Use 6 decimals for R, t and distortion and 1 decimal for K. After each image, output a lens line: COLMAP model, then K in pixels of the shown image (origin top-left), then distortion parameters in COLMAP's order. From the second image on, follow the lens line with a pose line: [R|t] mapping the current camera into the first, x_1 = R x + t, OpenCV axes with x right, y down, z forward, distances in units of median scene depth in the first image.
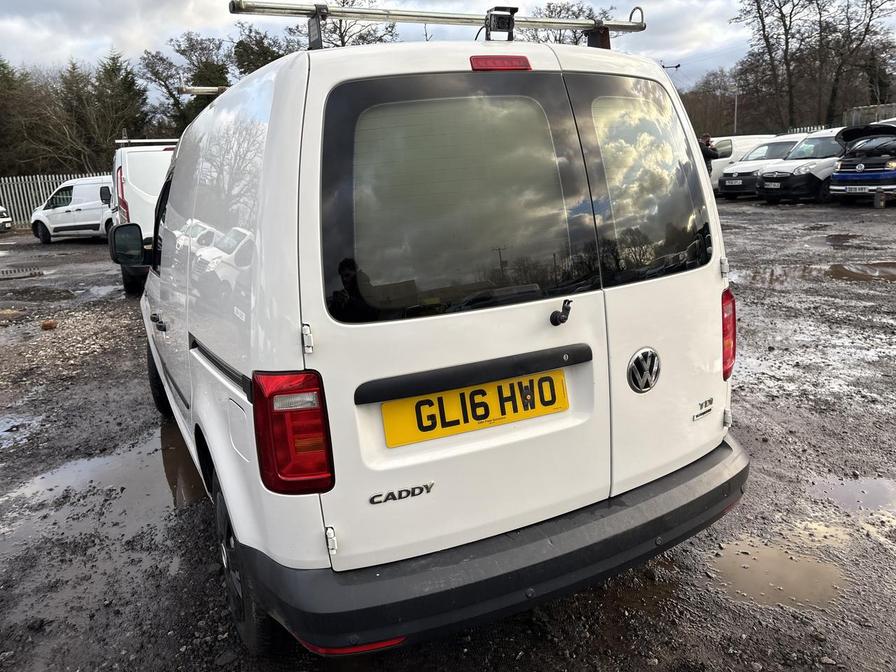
lens RADIAL K [[681.5, 0, 456.8], [0, 681.5, 331.0], [0, 0, 1]] dist [0.045569, -0.034239]
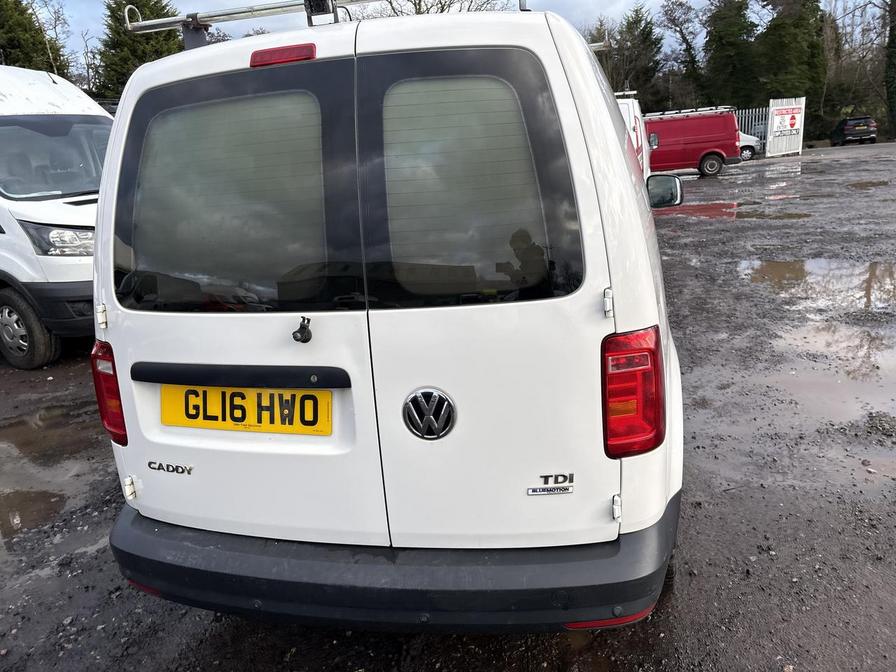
lens RADIAL K [[681.5, 0, 456.8], [0, 681.5, 331.0], [0, 0, 1]] dist [0.045569, -0.034239]
pose [[0.745040, 0.166910, -0.645799, 0.882957], [-0.116578, 0.985868, 0.120310, -0.157396], [0.656753, -0.014350, 0.753969, 0.436599]]
